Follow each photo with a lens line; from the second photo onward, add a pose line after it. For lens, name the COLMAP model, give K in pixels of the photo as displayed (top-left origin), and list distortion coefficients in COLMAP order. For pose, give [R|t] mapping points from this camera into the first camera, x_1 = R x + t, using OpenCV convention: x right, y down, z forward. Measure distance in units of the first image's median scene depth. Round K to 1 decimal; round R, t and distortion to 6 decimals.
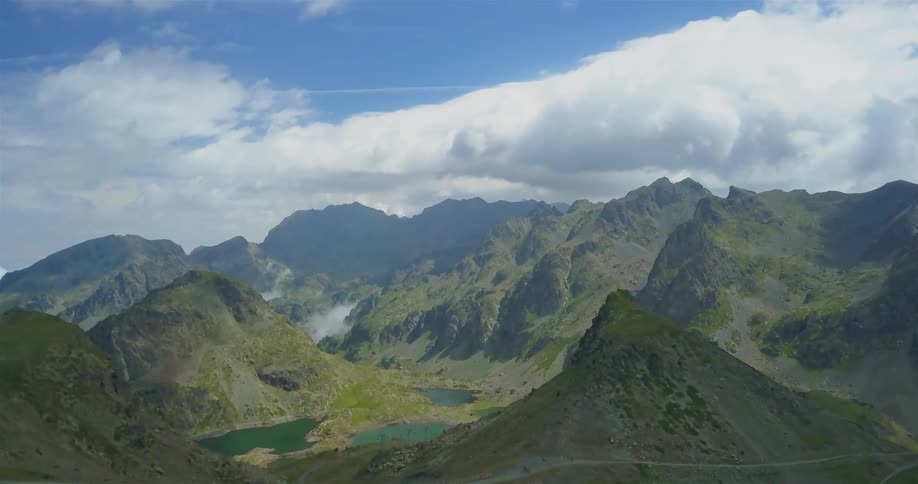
lens RADIAL K [[664.0, 0, 464.3], [0, 664.0, 240.1], [0, 0, 1]] dist [0.003162, 0.000246]
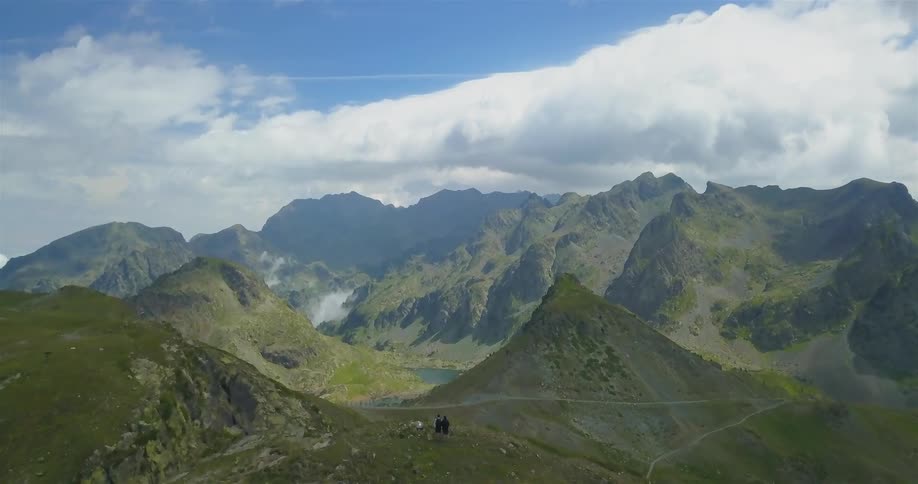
lens RADIAL K [[700.1, 0, 464.8], [0, 700.1, 242.3], [0, 0, 1]] dist [0.011888, -0.008459]
pose [[0.999953, 0.008766, -0.004138, 0.022072], [-0.008687, 0.999786, 0.018758, -0.002325], [0.004301, -0.018721, 0.999816, -0.124998]]
